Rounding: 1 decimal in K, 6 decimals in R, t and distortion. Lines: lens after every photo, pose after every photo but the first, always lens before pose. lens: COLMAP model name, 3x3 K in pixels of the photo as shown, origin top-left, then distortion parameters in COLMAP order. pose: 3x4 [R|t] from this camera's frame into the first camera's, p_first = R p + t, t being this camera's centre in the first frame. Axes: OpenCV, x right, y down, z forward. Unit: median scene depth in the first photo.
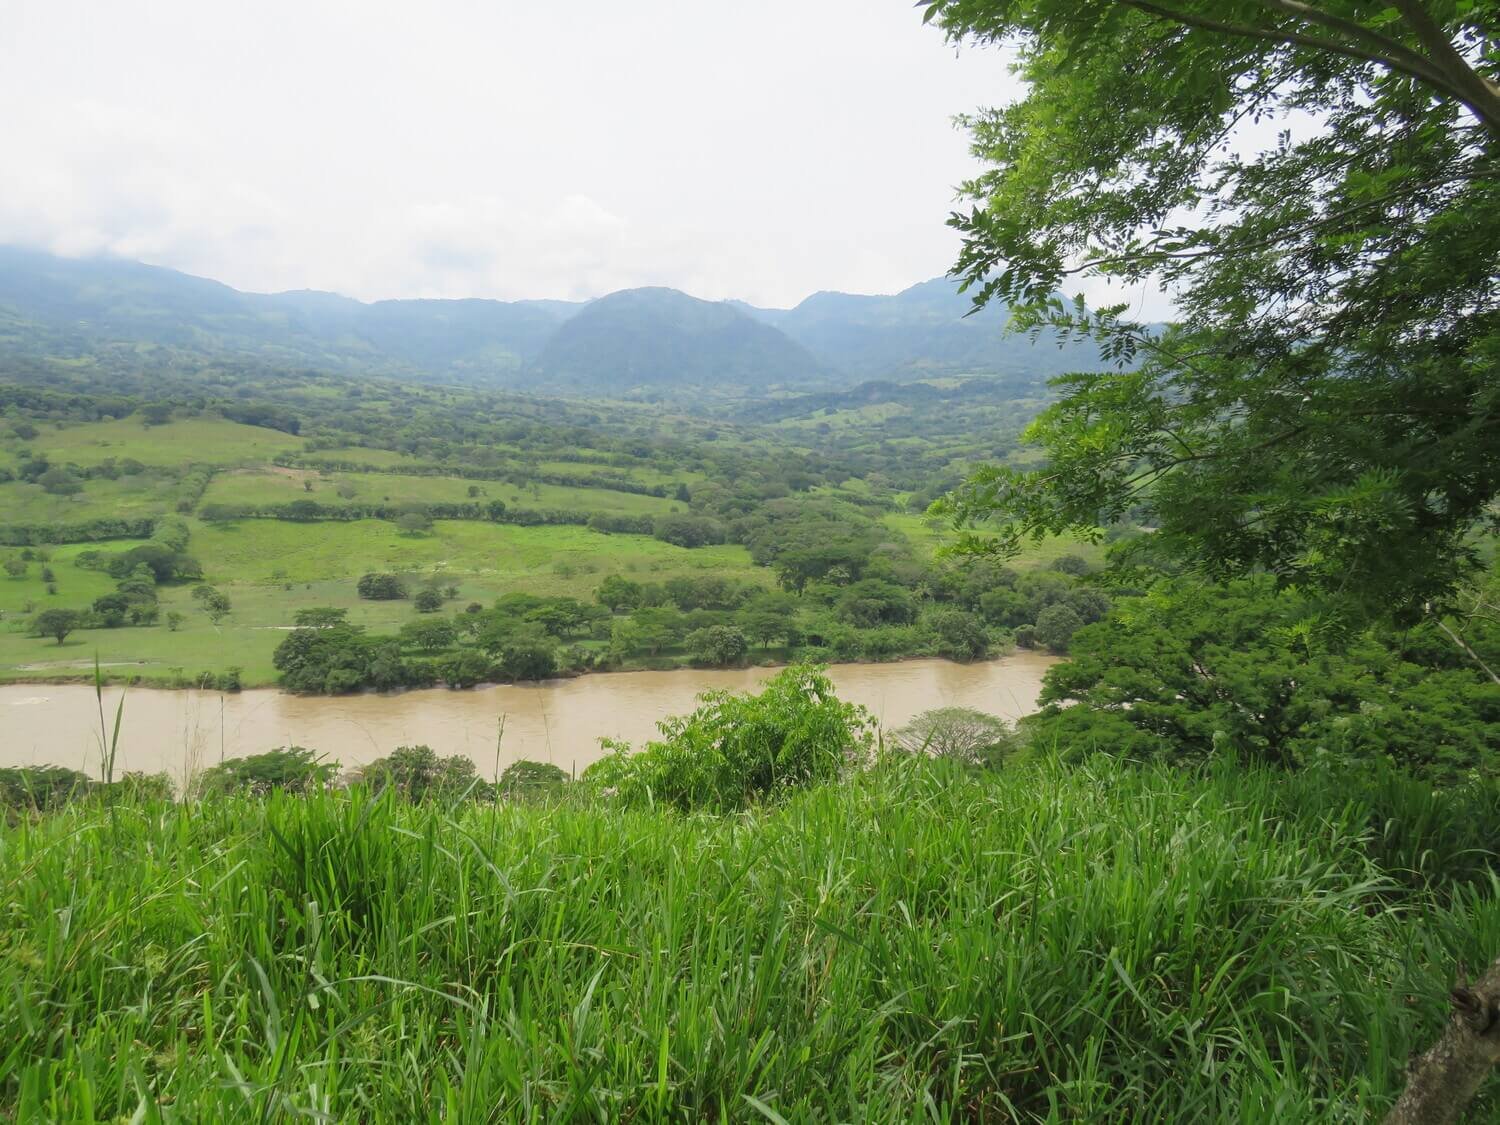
lens RADIAL K [[1082.4, 0, 751.5], [0, 1082.4, 559.8], [0, 0, 1]] dist [-0.017823, 0.005437]
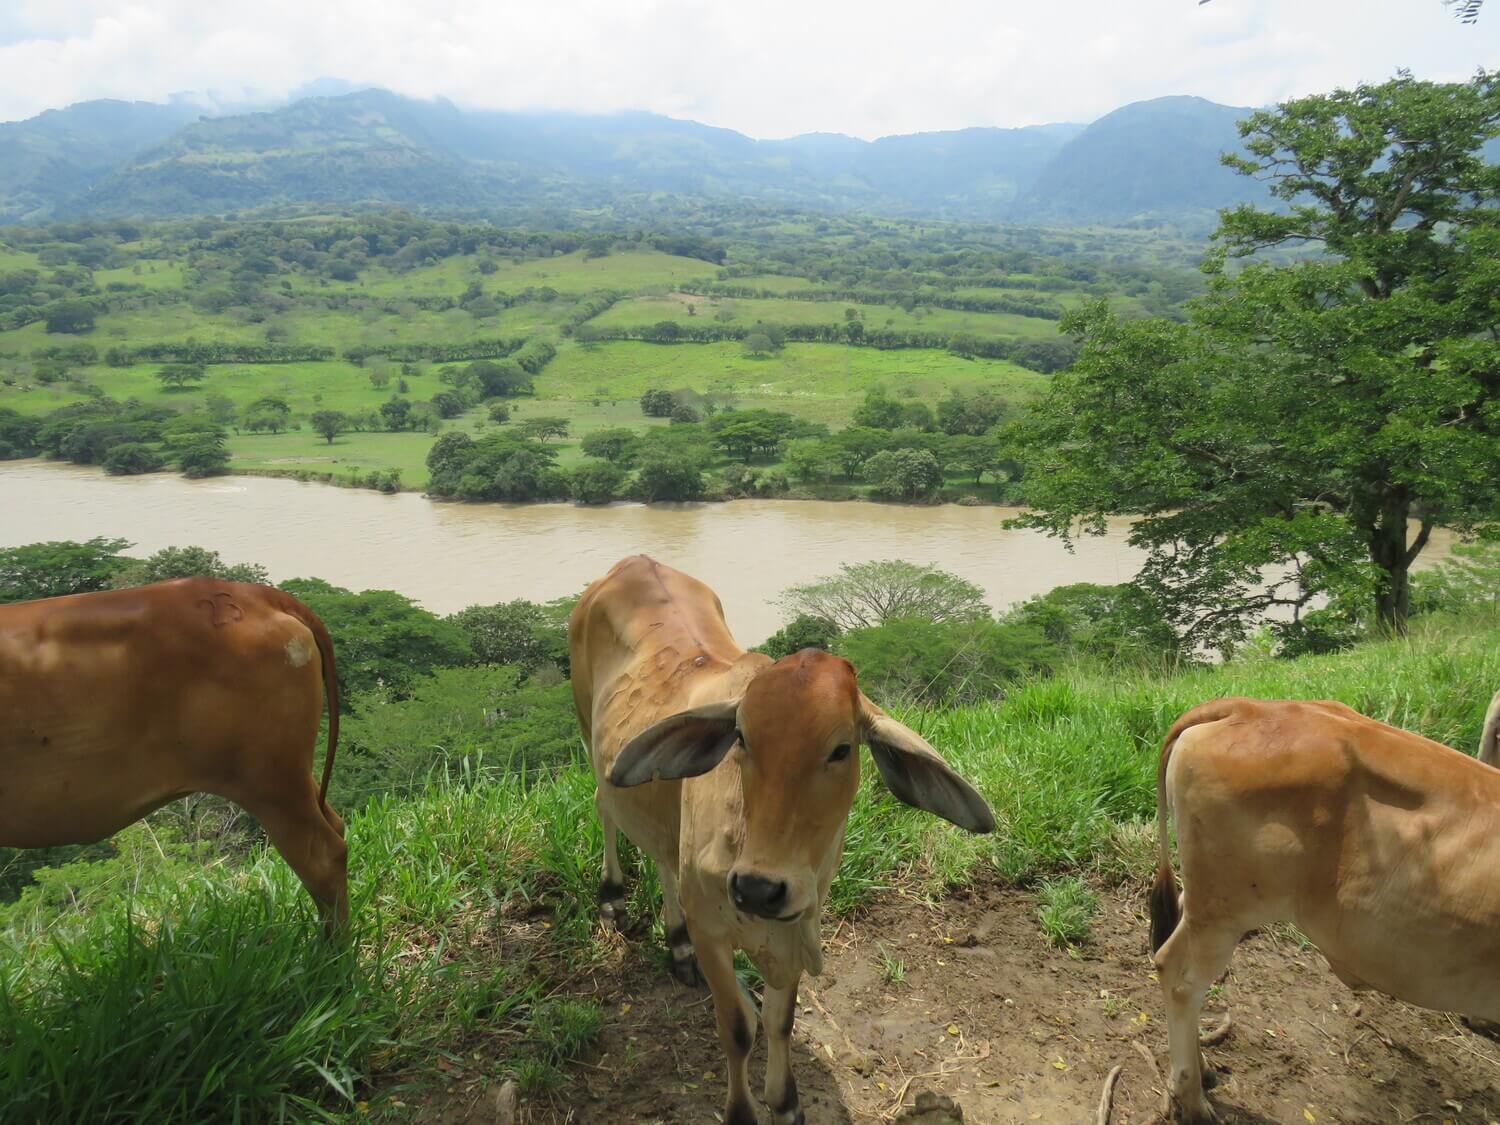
lens RADIAL K [[1082.4, 0, 762.4], [0, 1082.4, 552.1], [0, 0, 1]] dist [-0.017823, 0.005437]
pose [[0.899828, 0.082637, -0.428347, 0.246763], [-0.024197, 0.989837, 0.140130, 0.029739], [0.435574, -0.115728, 0.892683, 0.265442]]
